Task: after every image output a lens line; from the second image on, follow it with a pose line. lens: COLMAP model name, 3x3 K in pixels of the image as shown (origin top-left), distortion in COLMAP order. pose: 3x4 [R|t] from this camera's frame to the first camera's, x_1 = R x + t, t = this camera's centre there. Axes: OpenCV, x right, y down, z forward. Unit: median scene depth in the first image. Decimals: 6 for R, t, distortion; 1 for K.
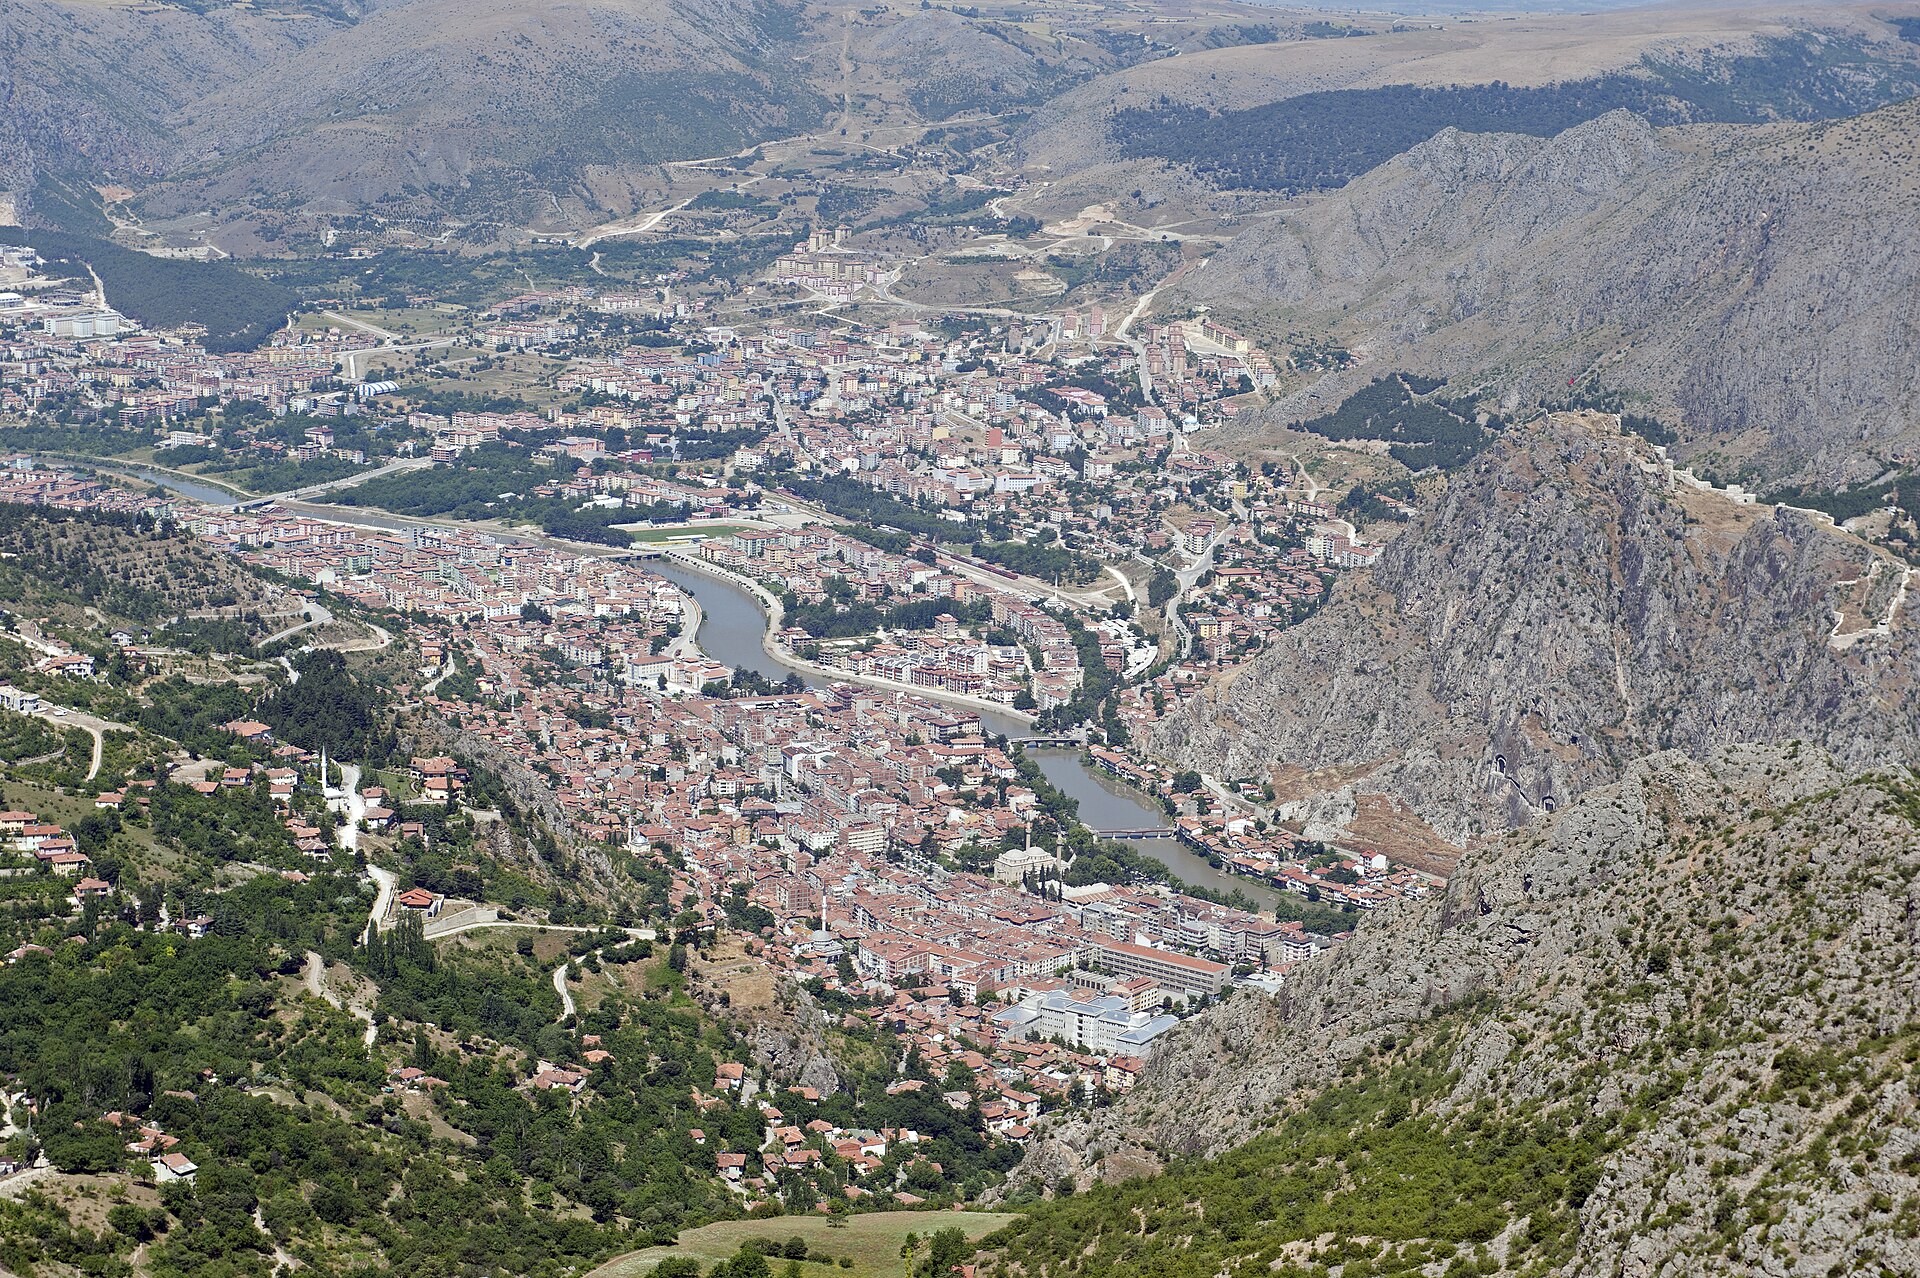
lens RADIAL K [[3634.5, 0, 960.0], [0, 3634.5, 639.0], [0, 0, 1]] dist [0.126217, -0.126636]
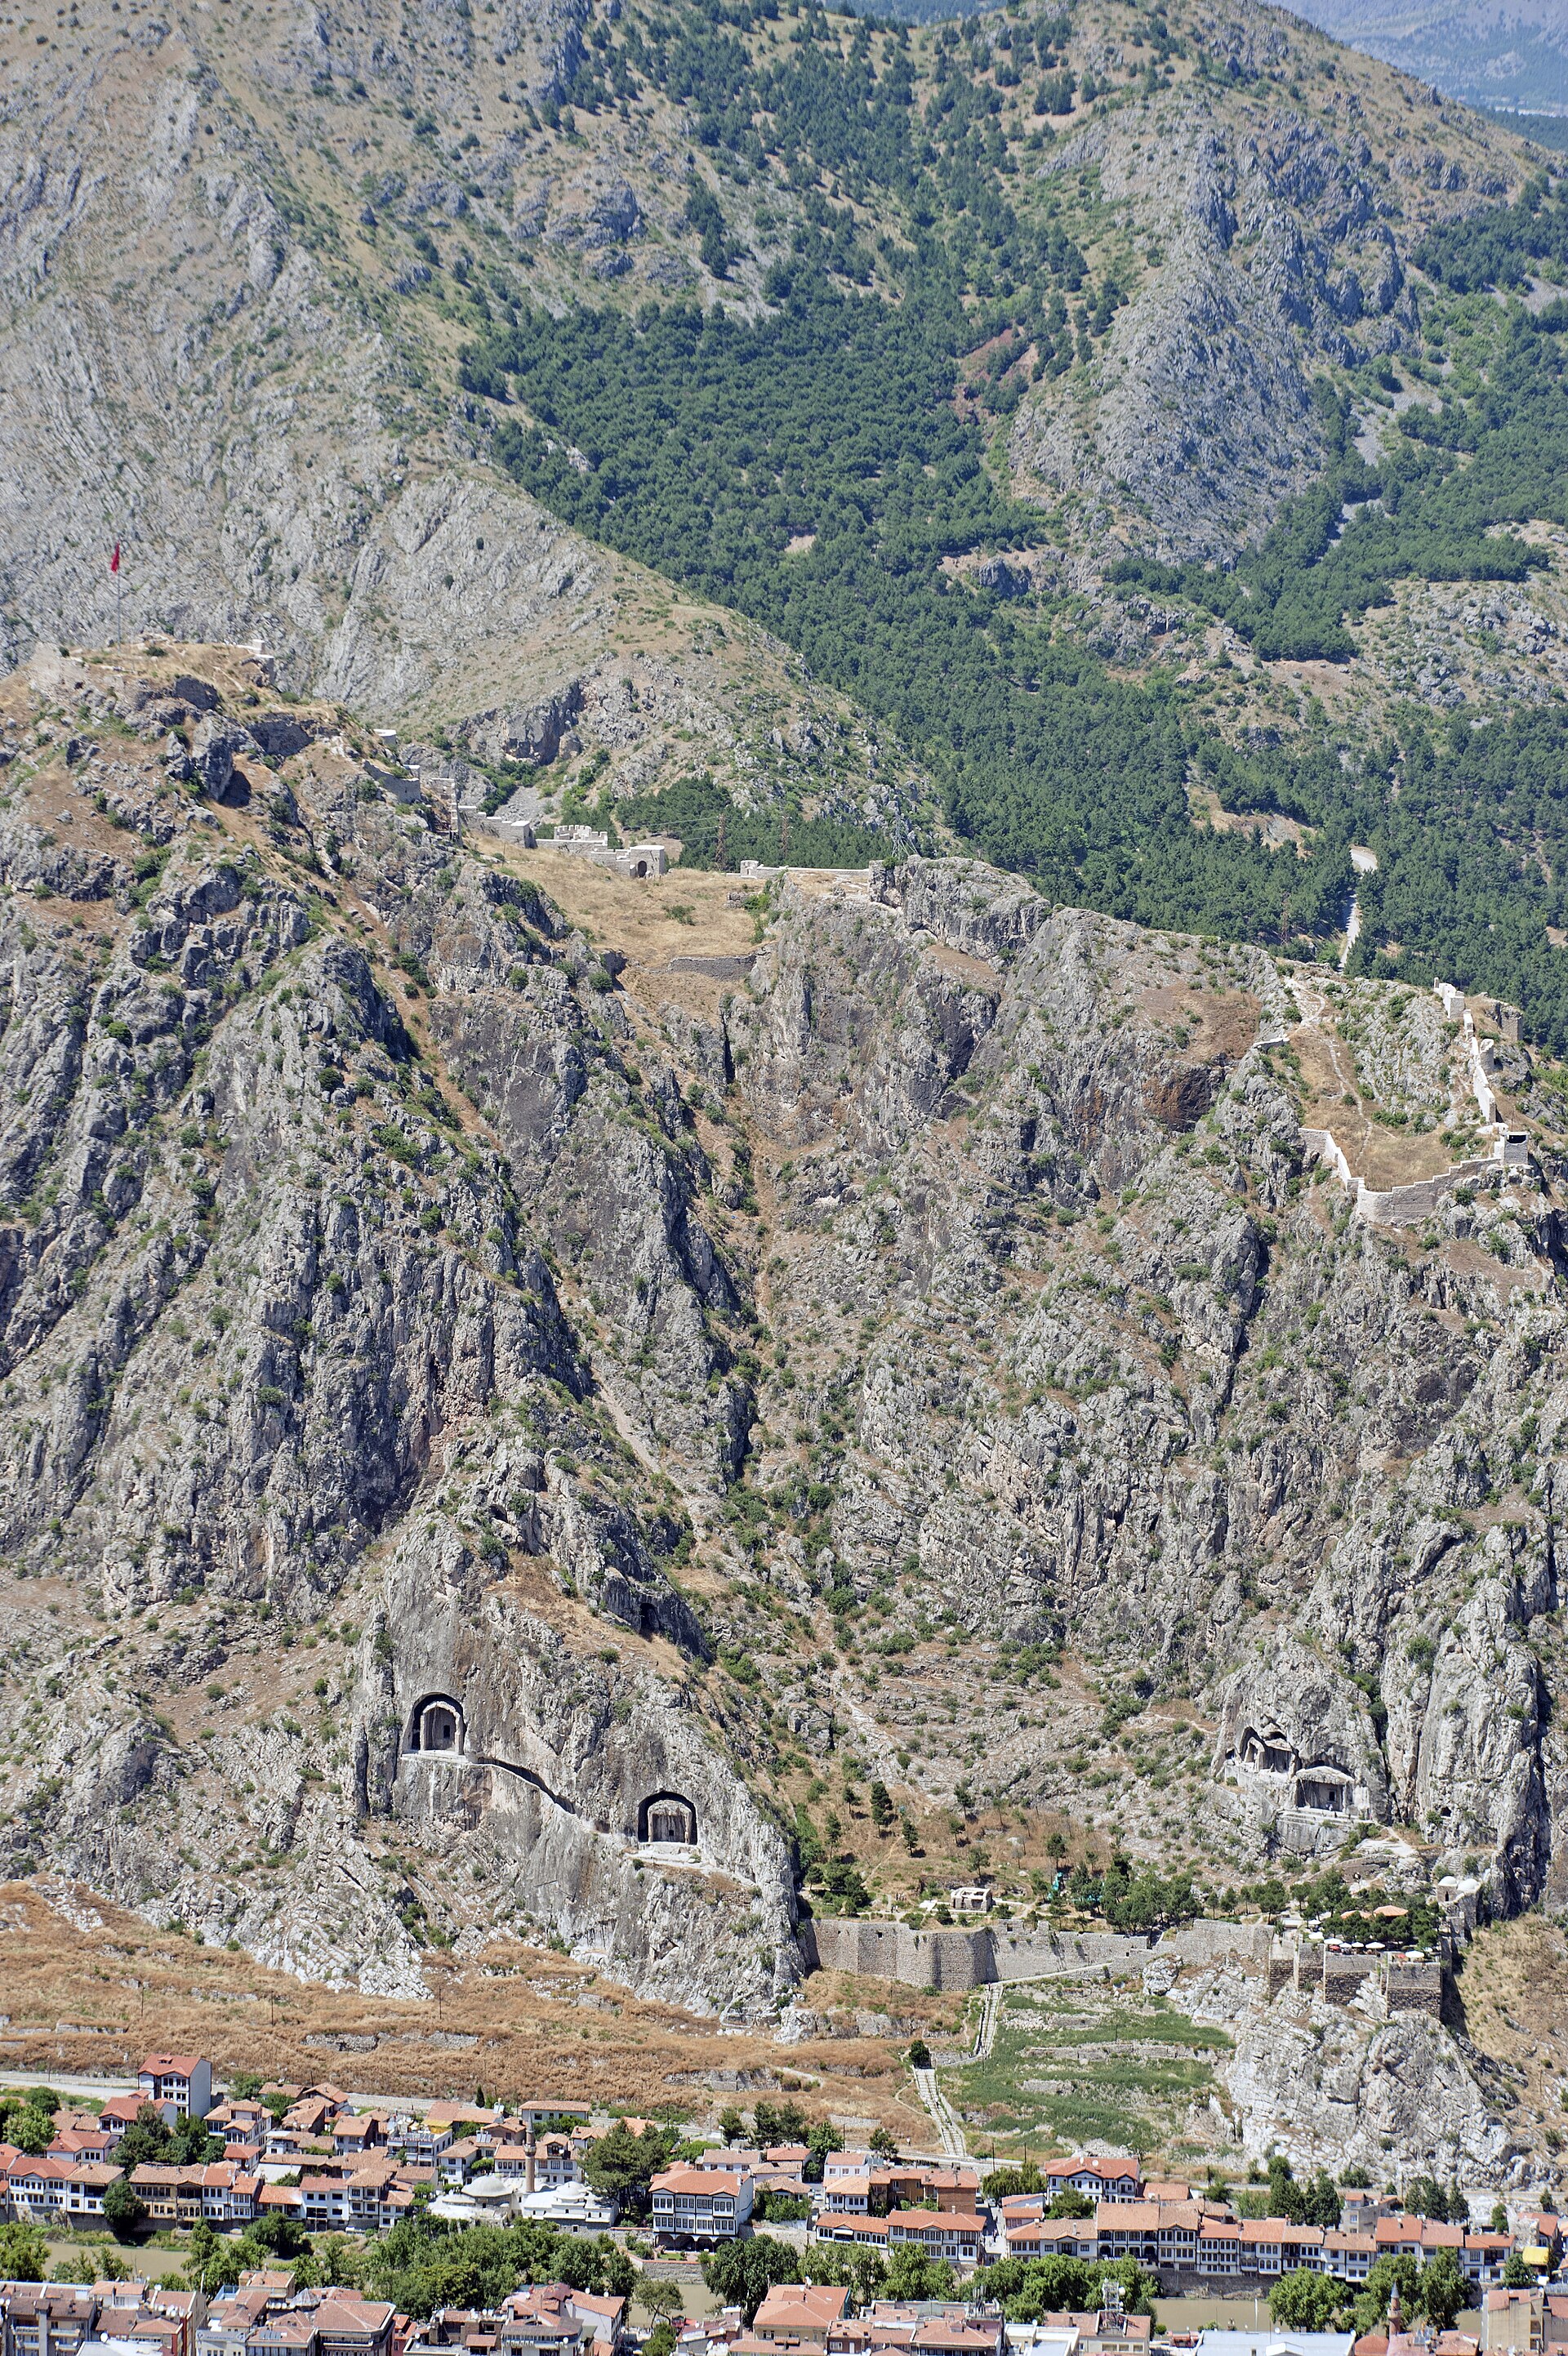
lens RADIAL K [[10198.8, 0, 784.0], [0, 10198.8, 1178.0], [0, 0, 1]] dist [0.189681, -4.972846]
pose [[0.812164, -0.107774, 0.573388, -0.322775], [0.129028, 0.991634, 0.003630, -0.011830], [-0.568982, 0.071035, 0.819276, 0.241554]]
